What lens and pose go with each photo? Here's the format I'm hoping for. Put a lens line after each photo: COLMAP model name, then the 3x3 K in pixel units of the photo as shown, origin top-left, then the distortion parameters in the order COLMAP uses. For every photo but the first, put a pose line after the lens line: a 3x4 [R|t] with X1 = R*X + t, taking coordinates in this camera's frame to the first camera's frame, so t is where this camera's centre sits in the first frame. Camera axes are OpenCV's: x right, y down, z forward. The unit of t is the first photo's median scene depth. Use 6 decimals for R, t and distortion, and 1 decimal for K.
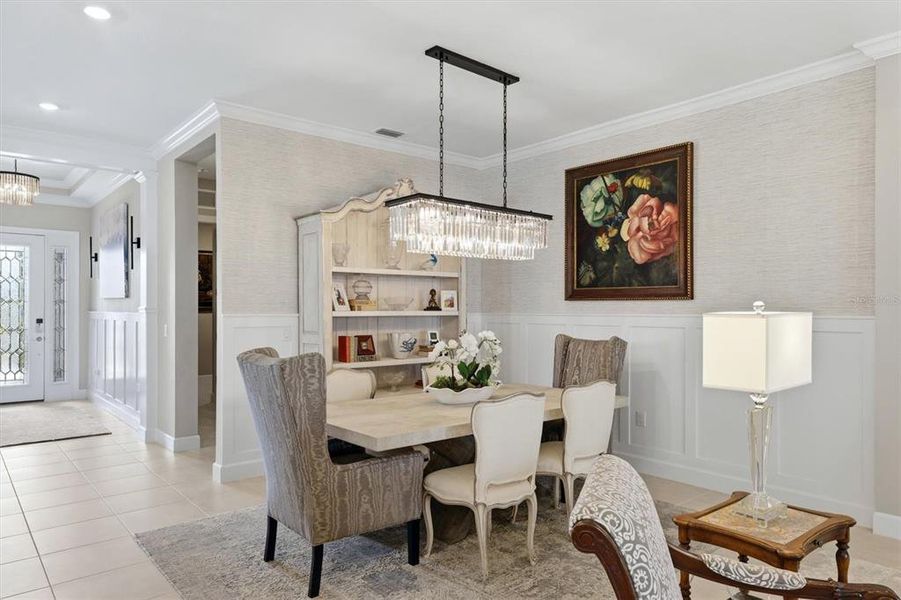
lens RADIAL K [[588.8, 0, 446.0], [0, 588.8, 303.8], [0, 0, 1]] dist [0.013763, 0.000881]
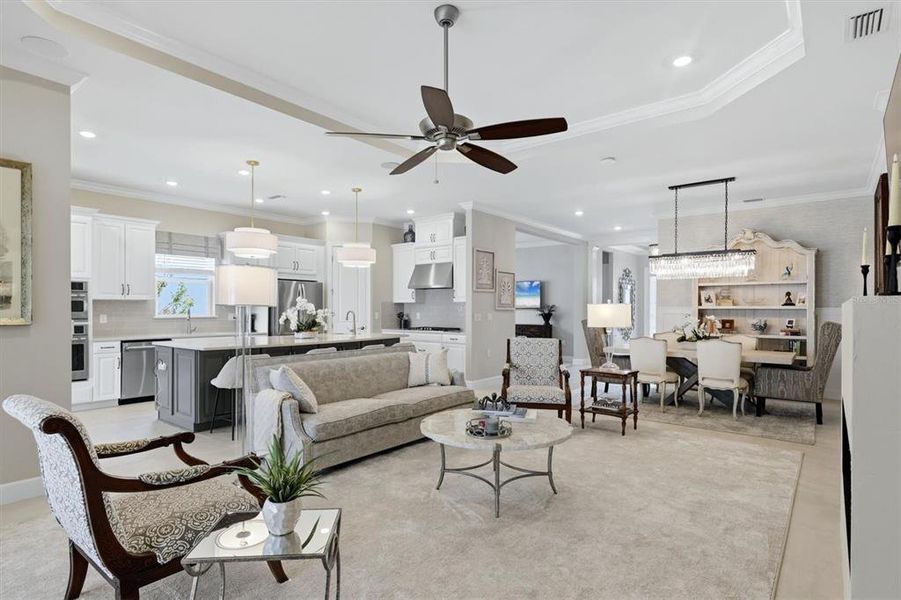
lens RADIAL K [[460.4, 0, 445.2], [0, 460.4, 311.2], [0, 0, 1]] dist [0.018589, -0.000803]
pose [[0.182809, 0.007373, -0.983121, 1.100973], [0.005984, 0.999945, 0.008611, 0.010537], [0.983130, -0.007457, 0.182755, -0.105142]]
